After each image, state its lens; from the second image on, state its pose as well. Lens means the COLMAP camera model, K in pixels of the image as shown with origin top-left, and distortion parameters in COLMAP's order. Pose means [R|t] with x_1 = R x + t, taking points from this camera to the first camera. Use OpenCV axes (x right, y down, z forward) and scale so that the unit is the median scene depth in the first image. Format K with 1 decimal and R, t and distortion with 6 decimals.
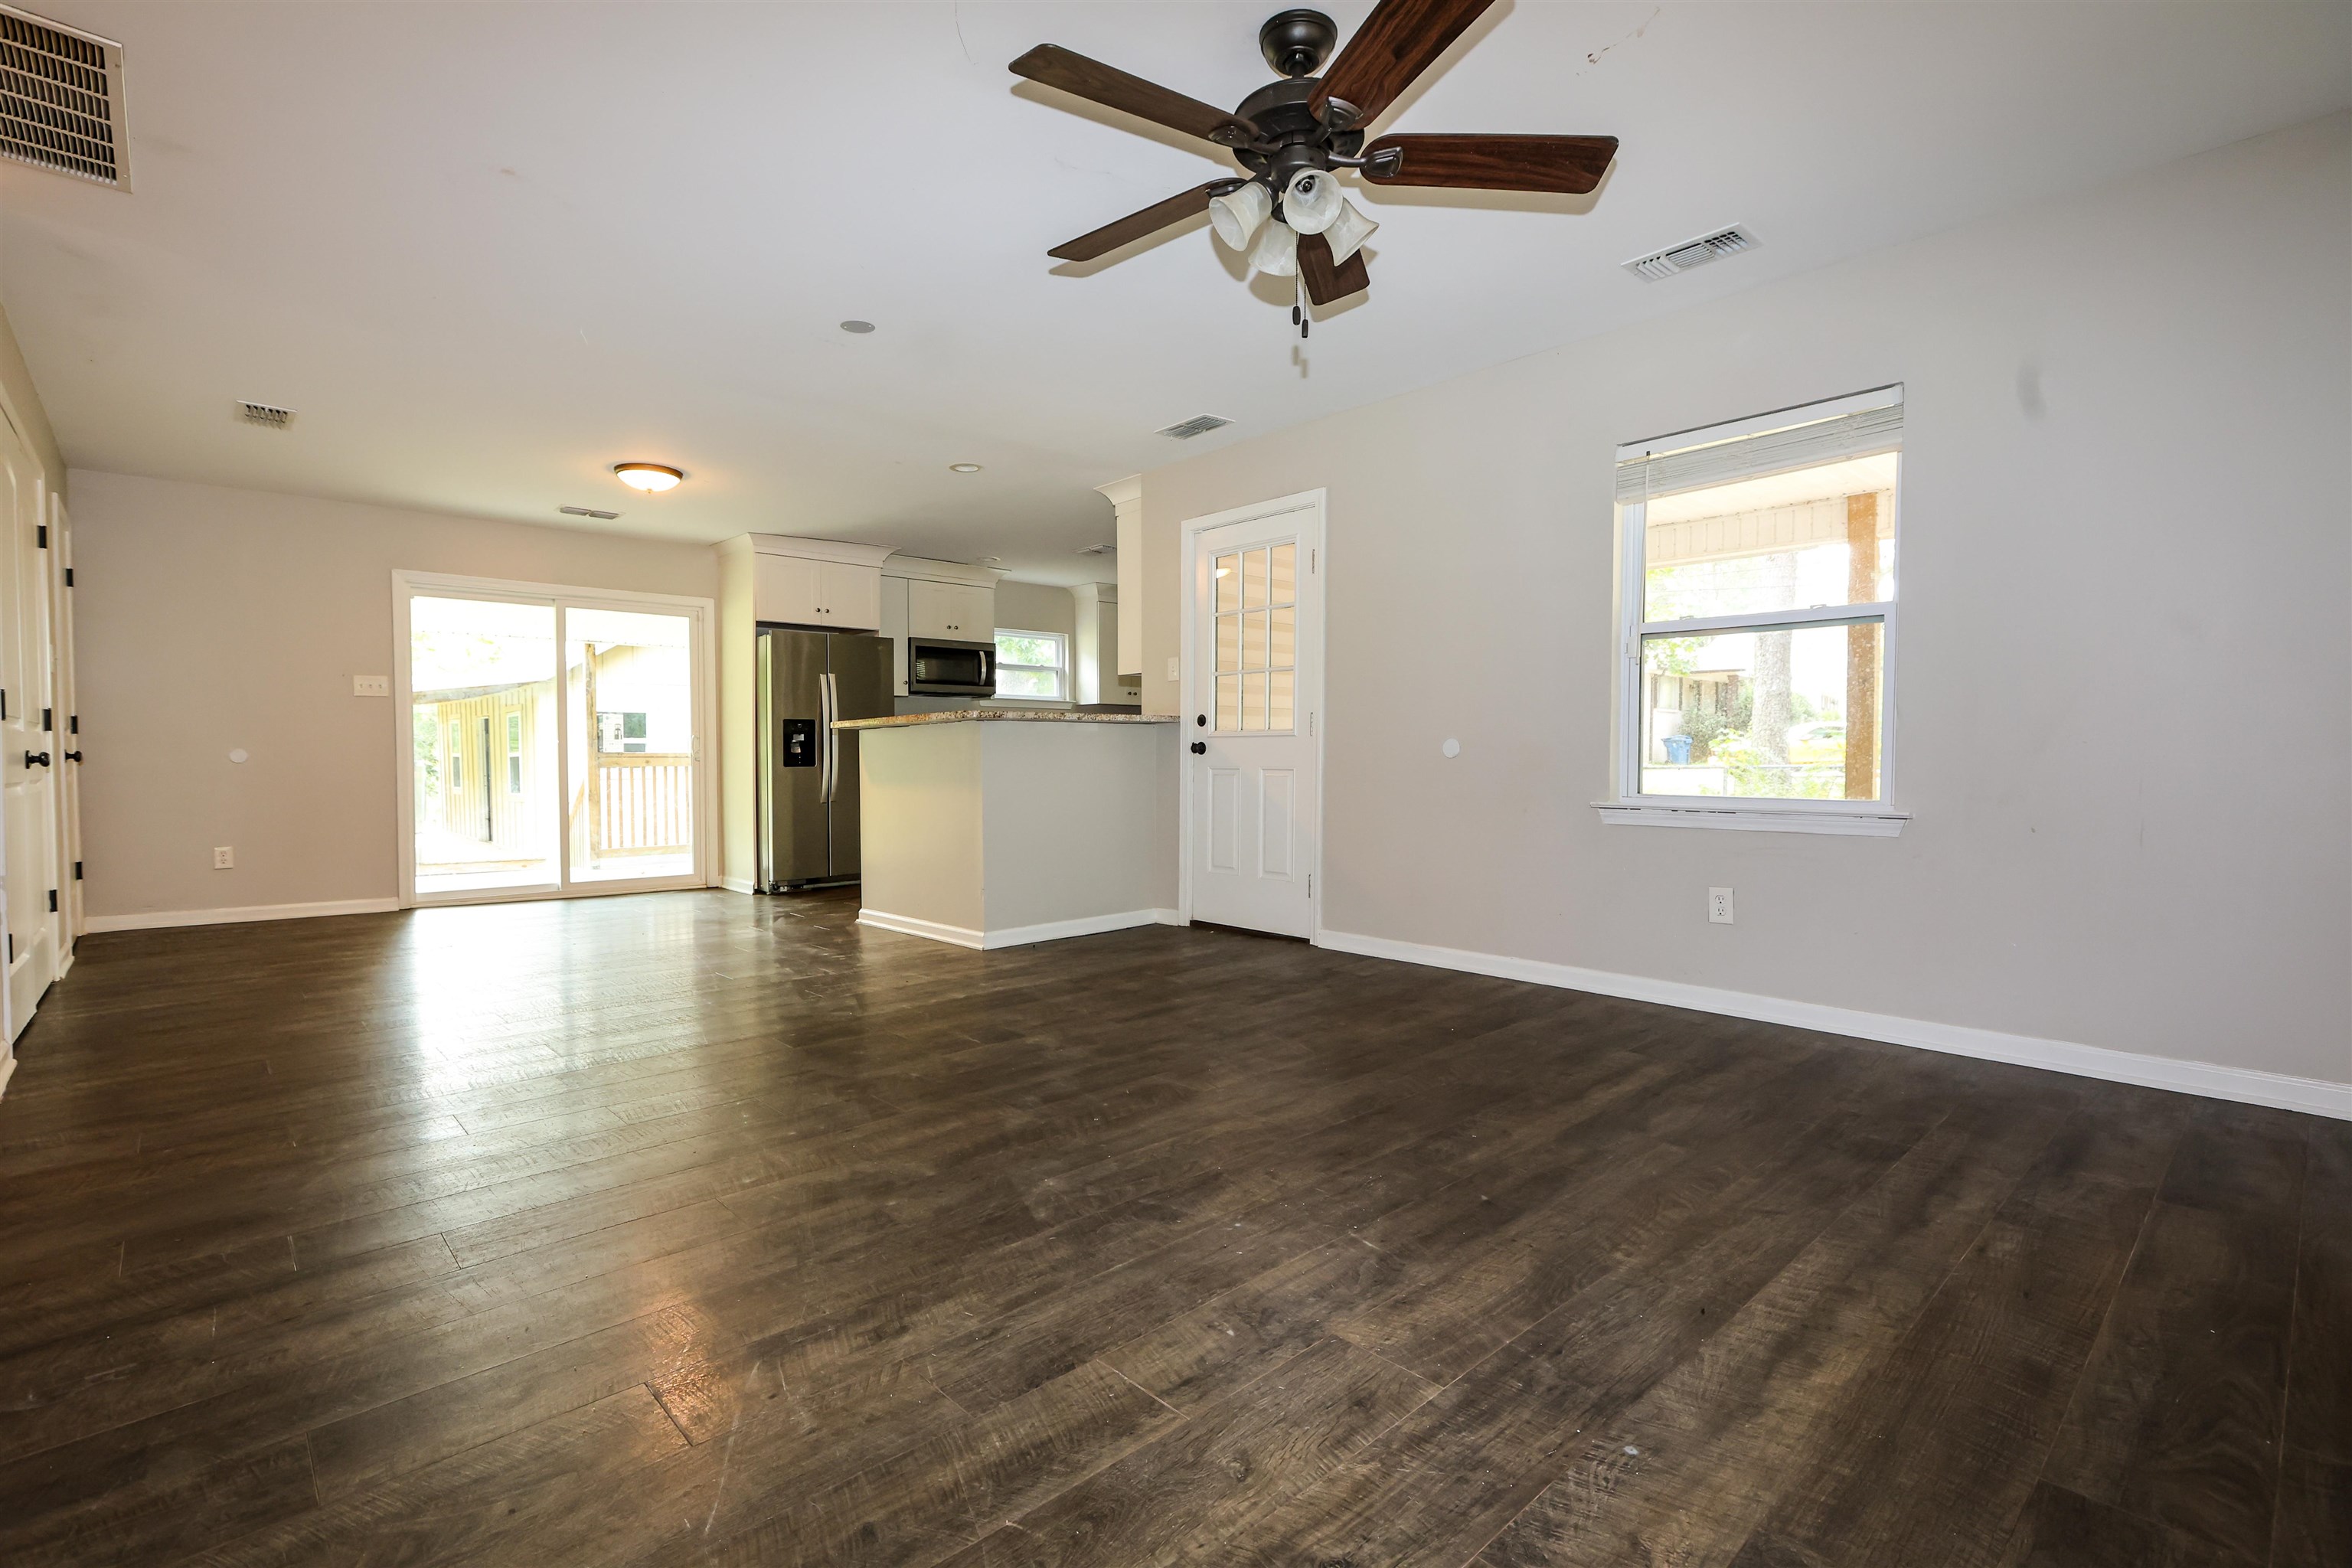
lens RADIAL K [[1071.4, 0, 1181.0], [0, 1071.4, 781.4], [0, 0, 1]] dist [0.001739, 0.000144]
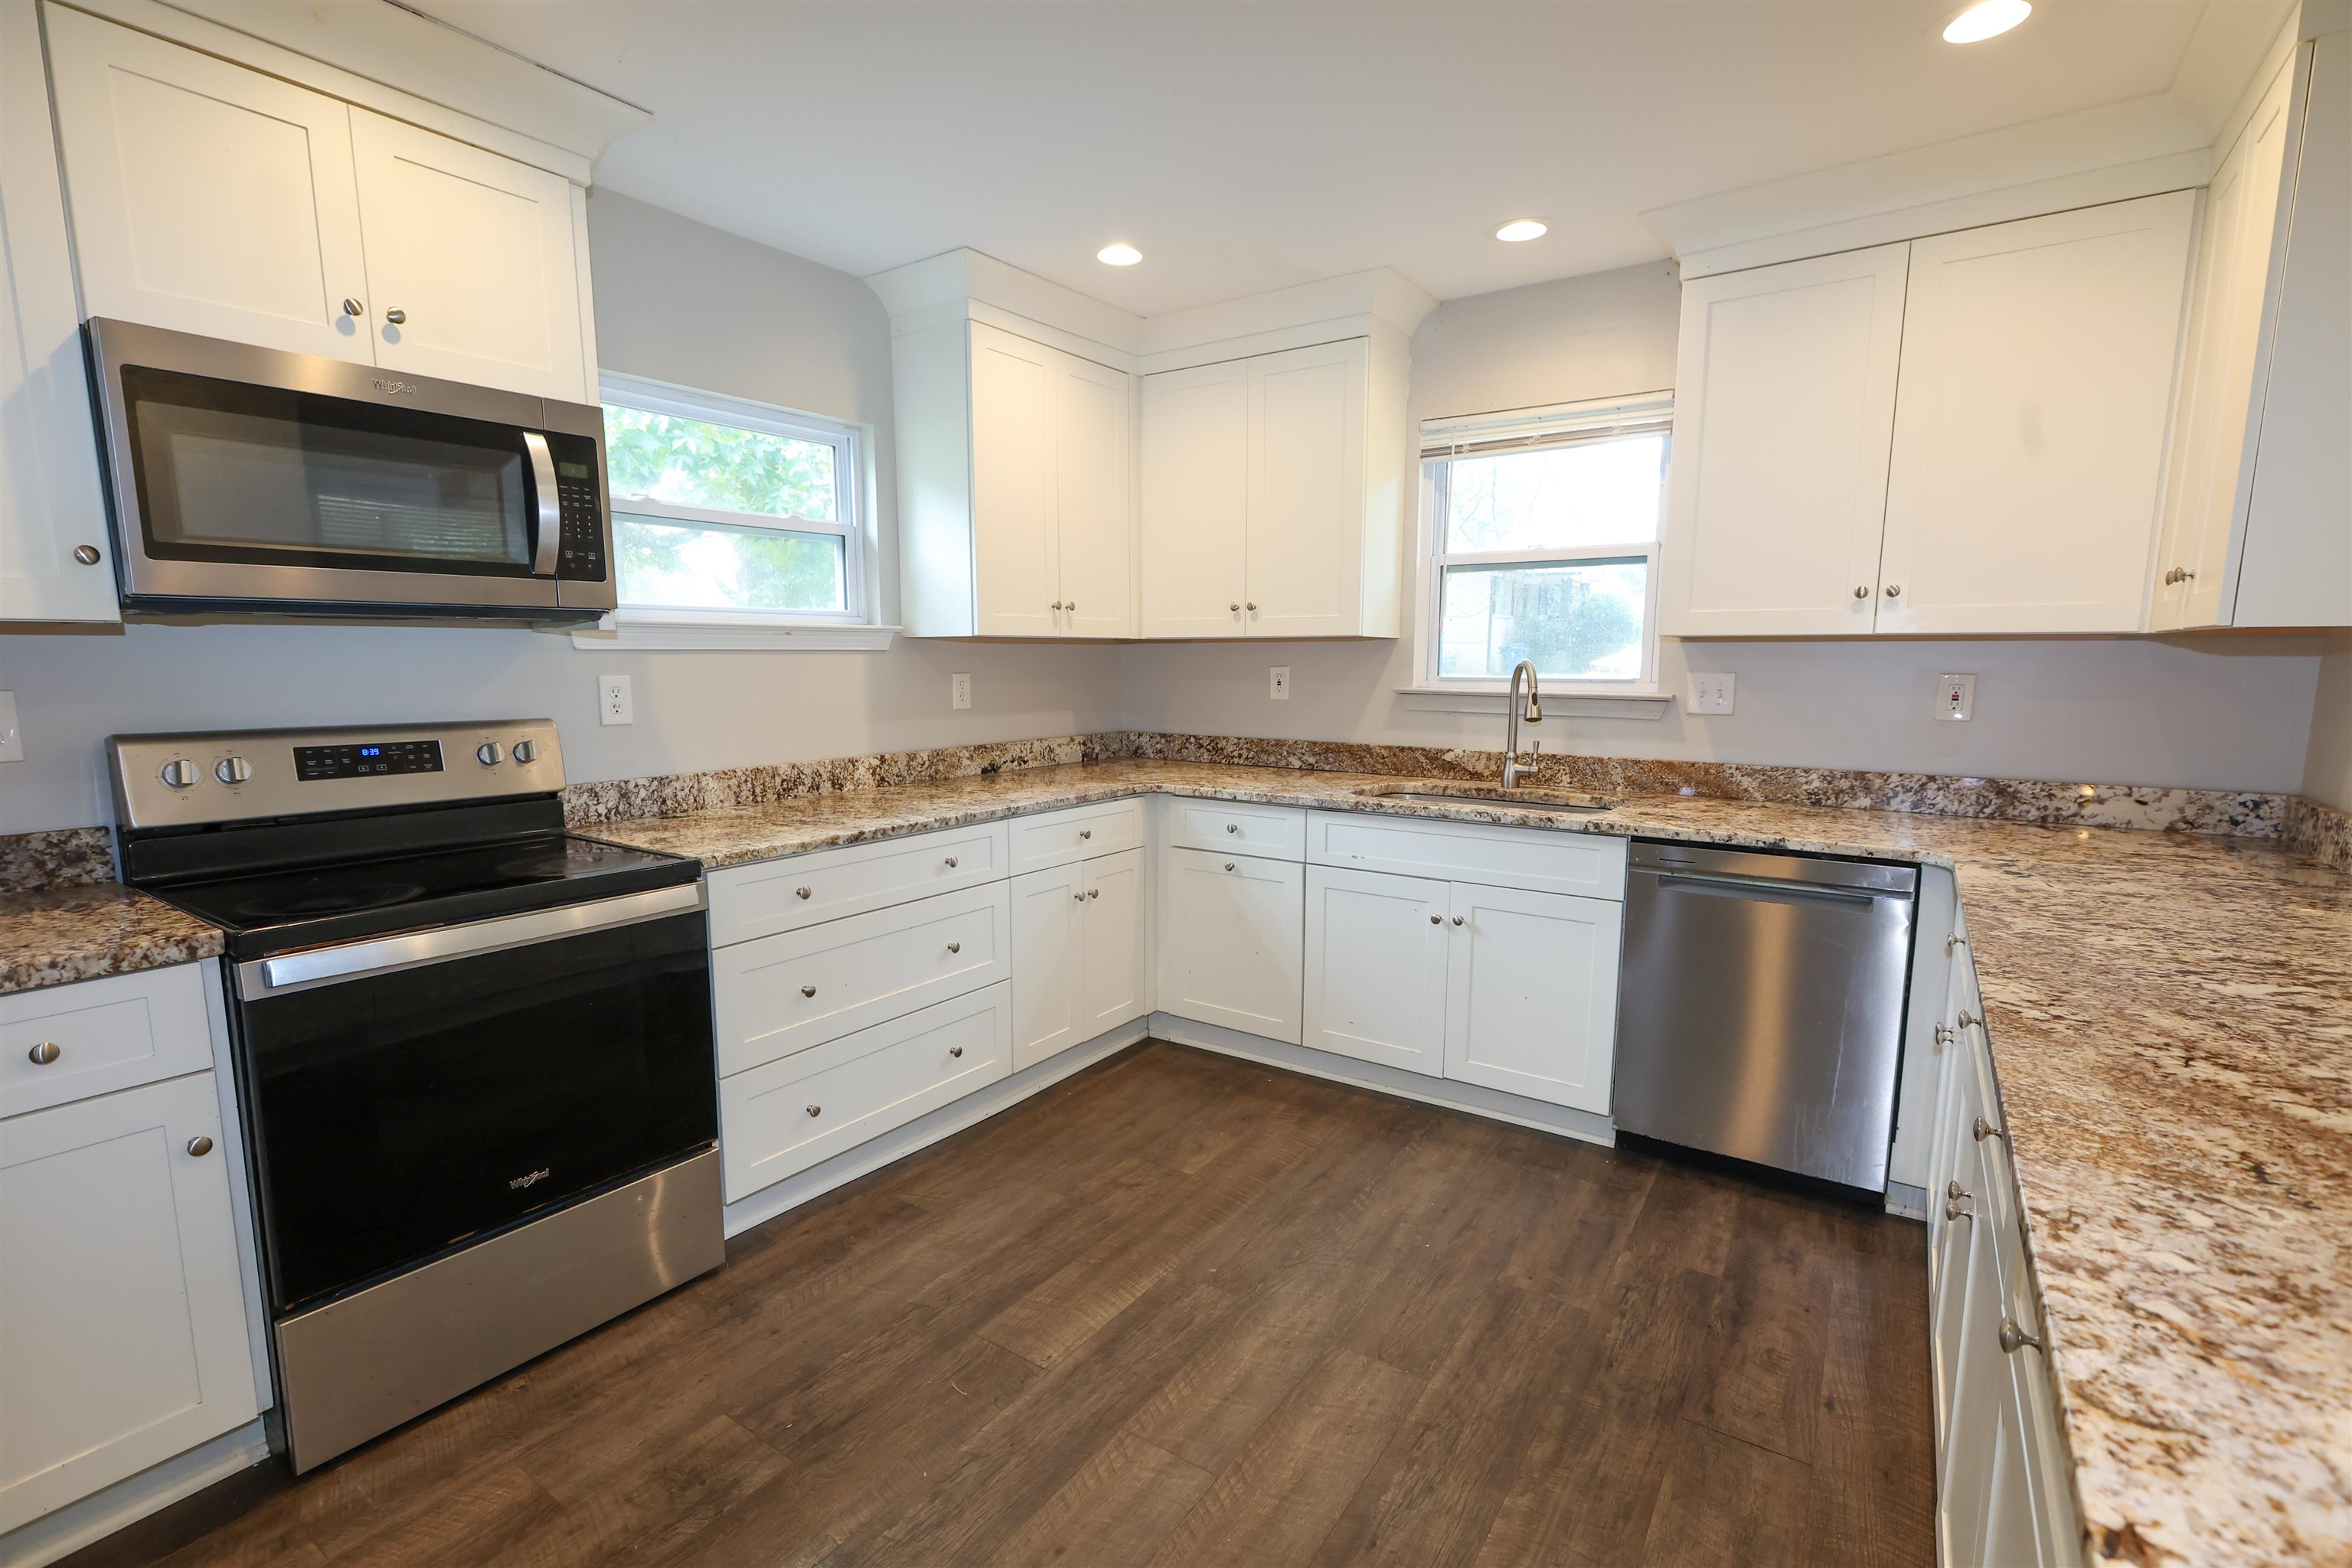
lens RADIAL K [[1071.4, 0, 1171.6], [0, 1071.4, 803.5], [0, 0, 1]] dist [0.001739, 0.000144]
pose [[0.978209, -0.032808, 0.205012, -0.095388], [0.009978, 0.993724, 0.111413, -0.062209], [-0.207381, -0.106939, 0.972398, 0.712498]]
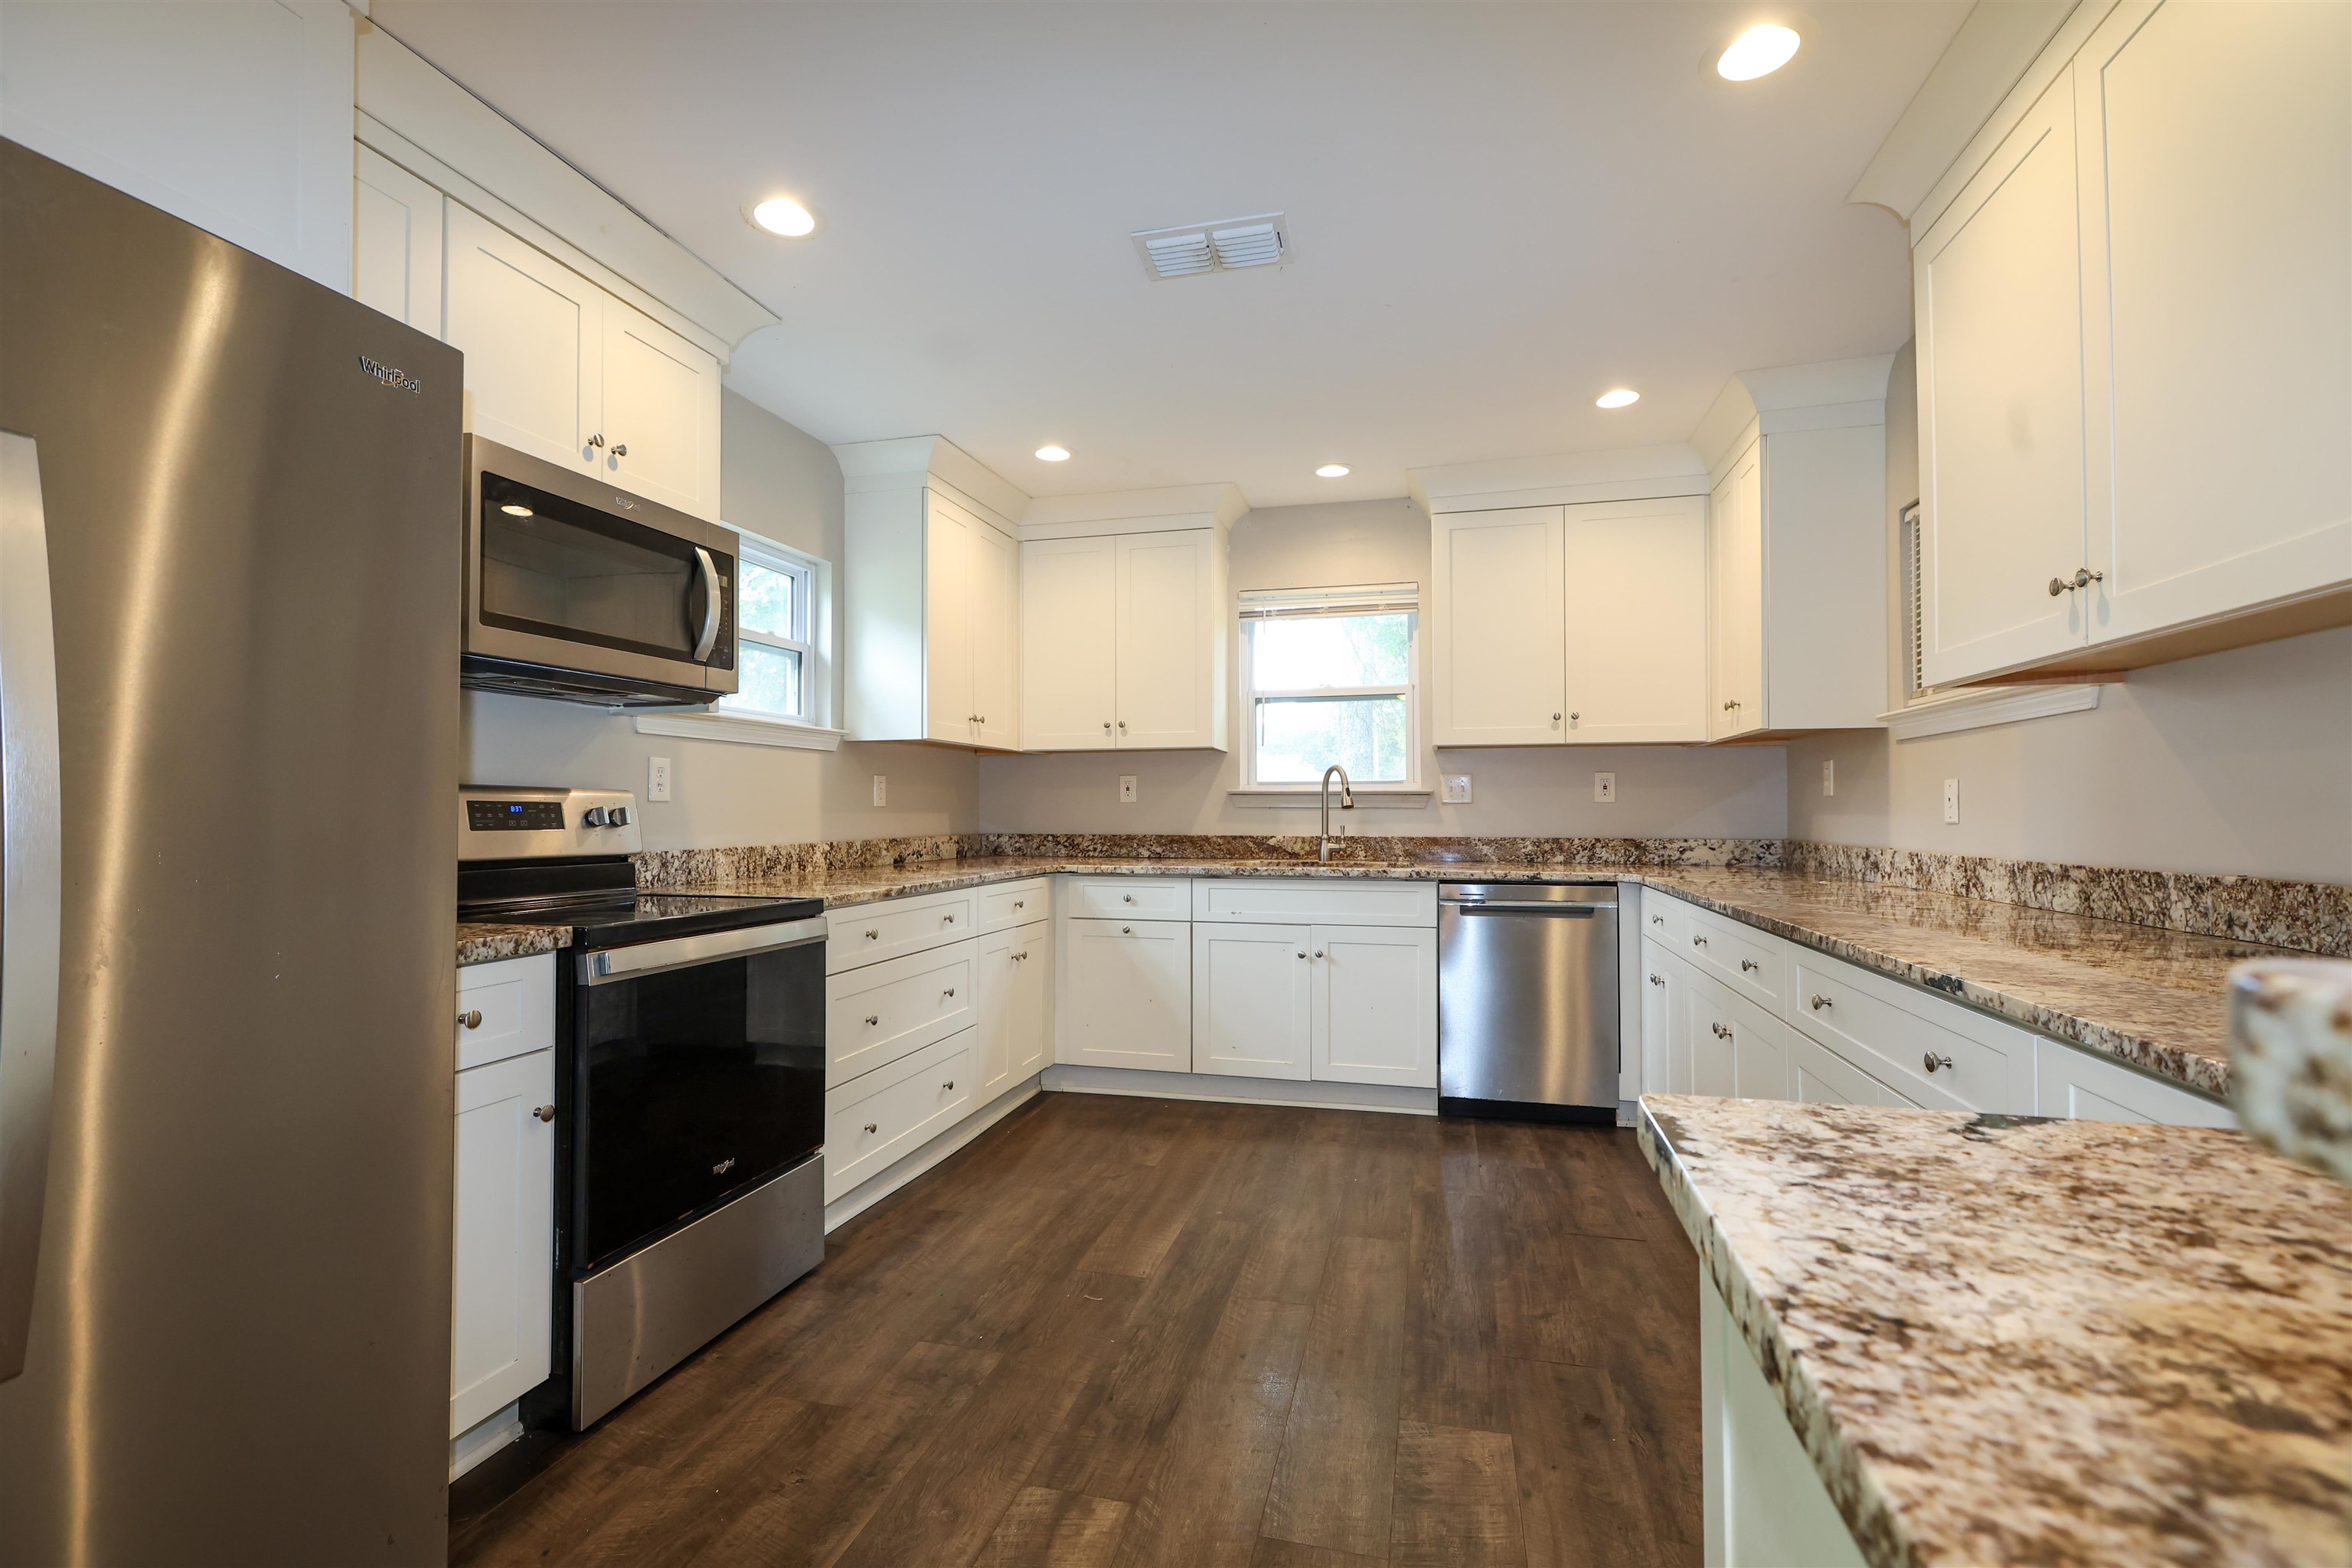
lens RADIAL K [[1071.4, 0, 1162.8], [0, 1071.4, 791.6], [0, 0, 1]] dist [0.001739, 0.000144]
pose [[0.846318, 0.004947, 0.532656, -0.231873], [0.020578, 0.998907, -0.041974, -0.037644], [-0.532281, 0.046484, 0.845291, 0.671293]]
